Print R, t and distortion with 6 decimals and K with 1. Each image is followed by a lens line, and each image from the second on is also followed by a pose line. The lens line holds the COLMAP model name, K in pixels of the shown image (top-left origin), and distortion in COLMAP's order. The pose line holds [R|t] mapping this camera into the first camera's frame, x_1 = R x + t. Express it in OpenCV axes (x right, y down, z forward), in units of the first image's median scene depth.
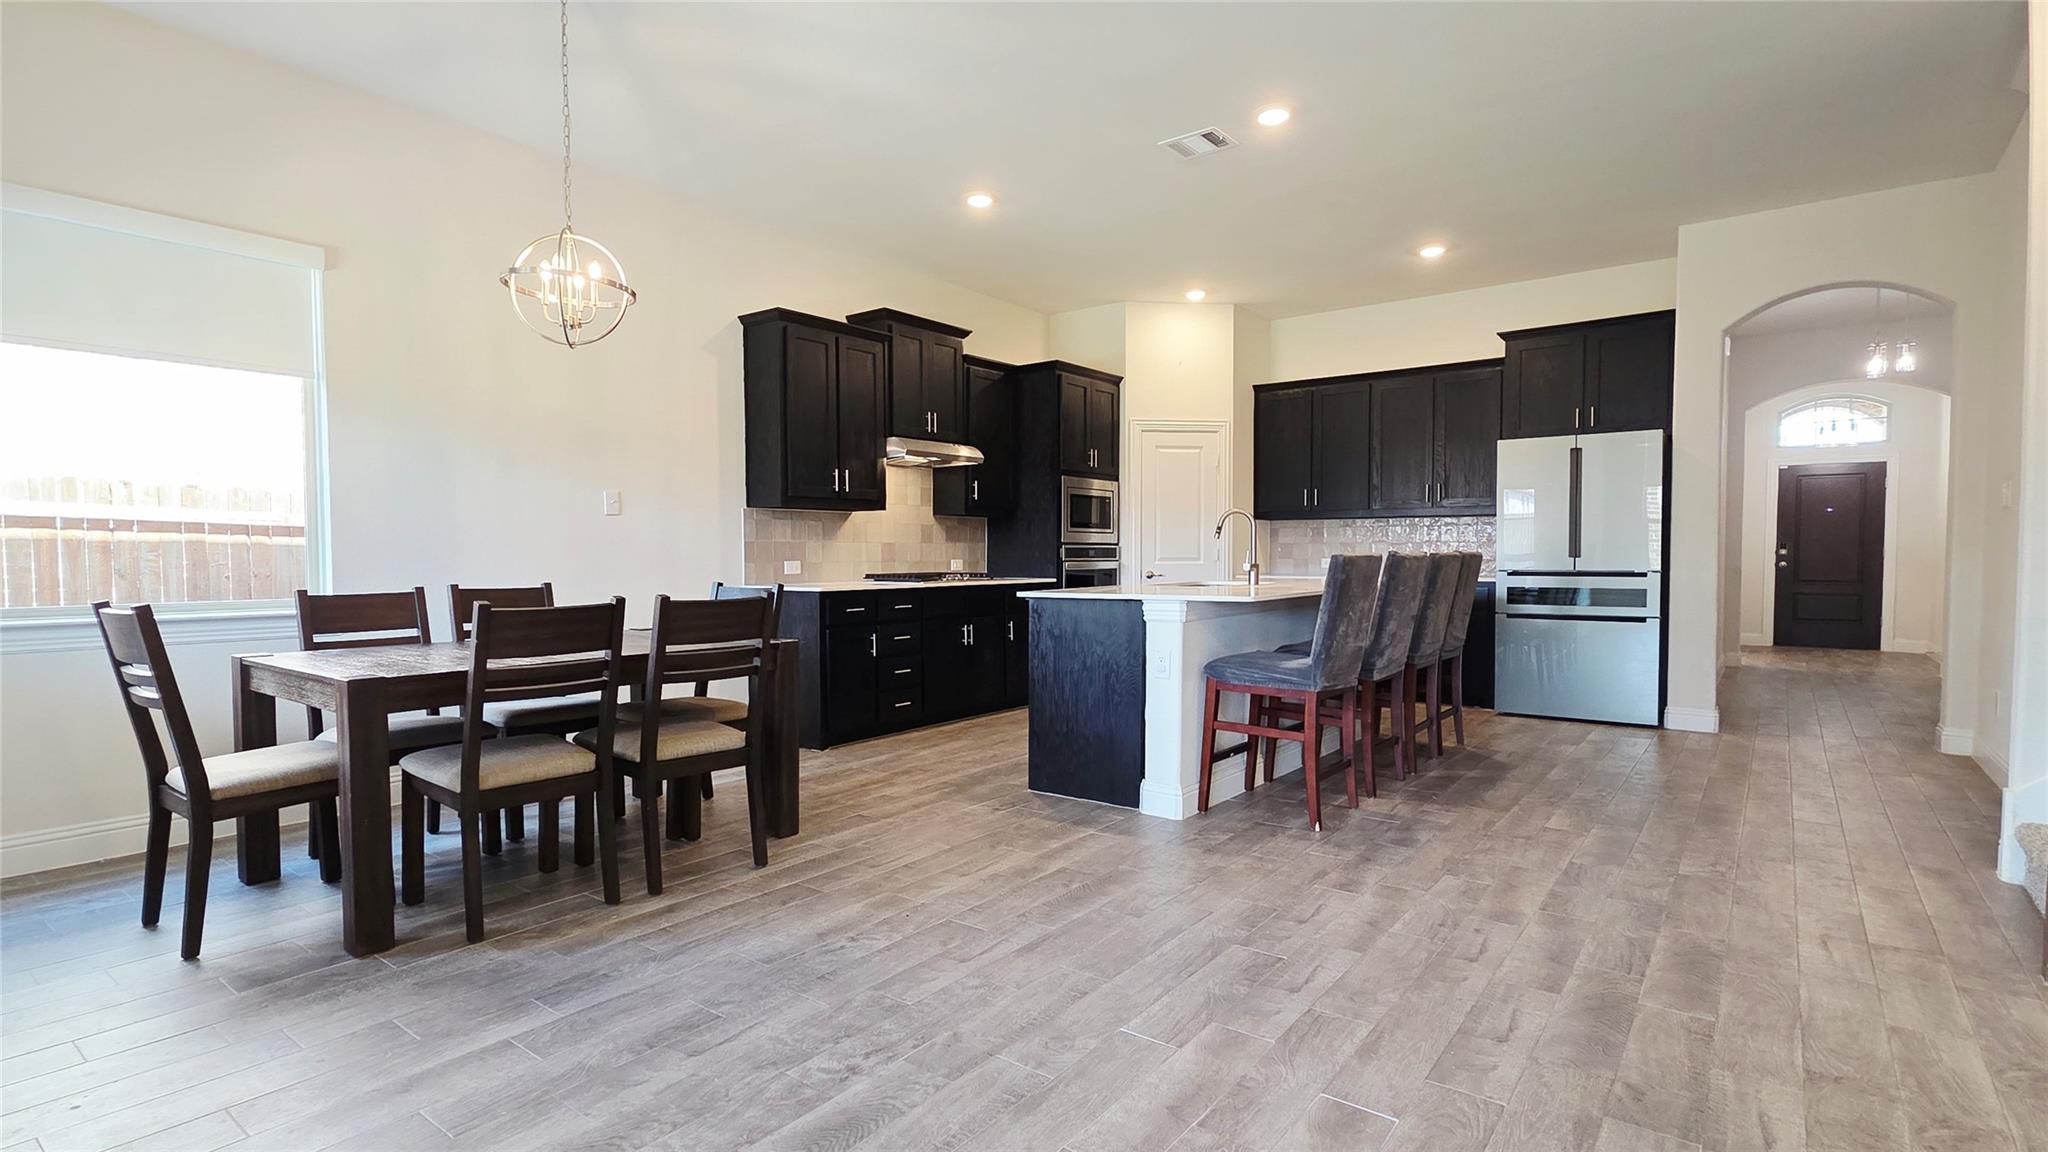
lens RADIAL K [[989.9, 0, 1009.1], [0, 989.9, 588.3], [0, 0, 1]] dist [0.007136, 0.000730]
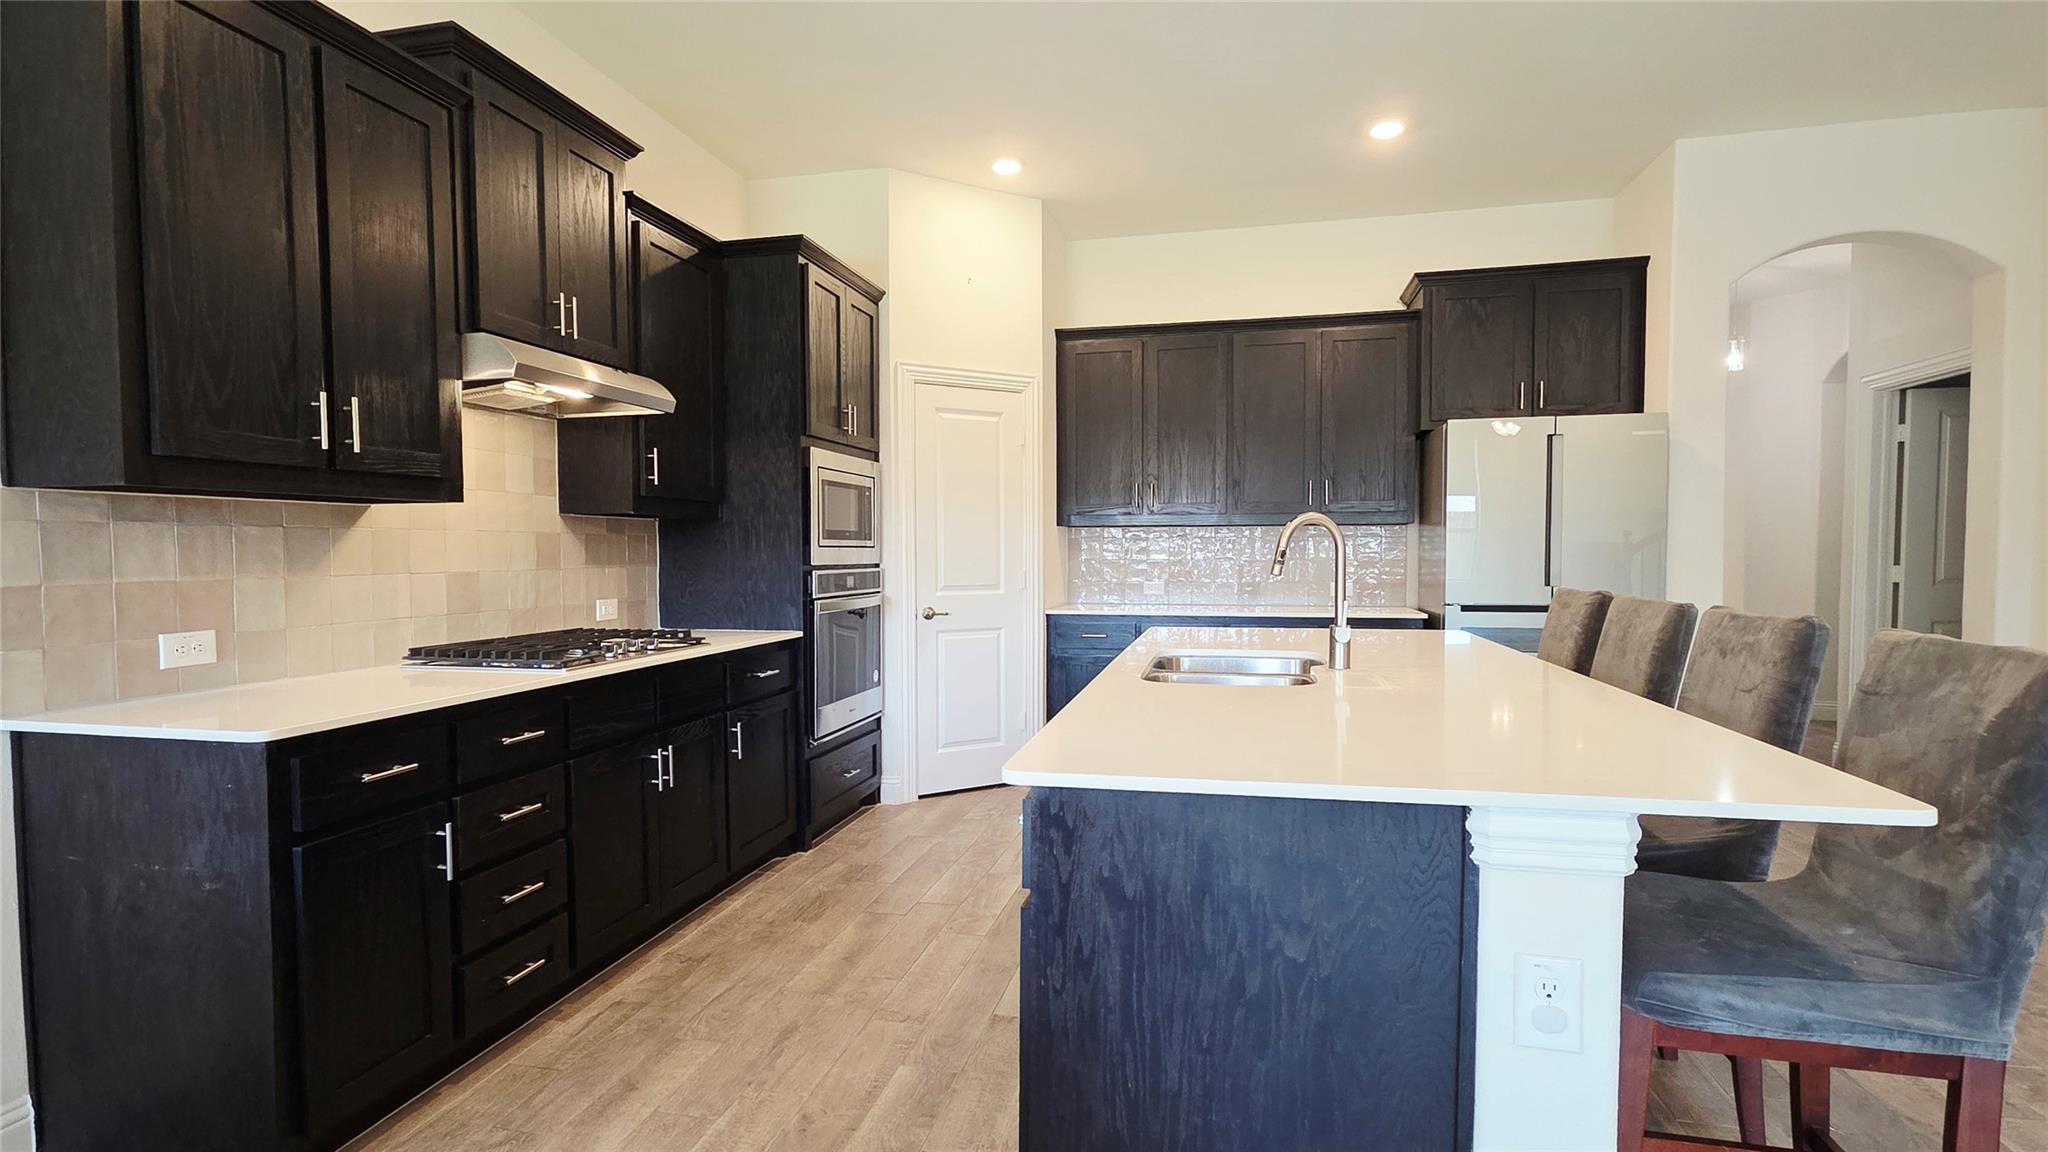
lens RADIAL K [[989.9, 0, 1009.1], [0, 989.9, 588.3], [0, 0, 1]] dist [0.007136, 0.000730]
pose [[0.911321, -0.016505, 0.411365, -0.079947], [0.015458, 0.999863, 0.005871, -0.037274], [-0.411405, 0.001008, 0.911452, 0.471561]]
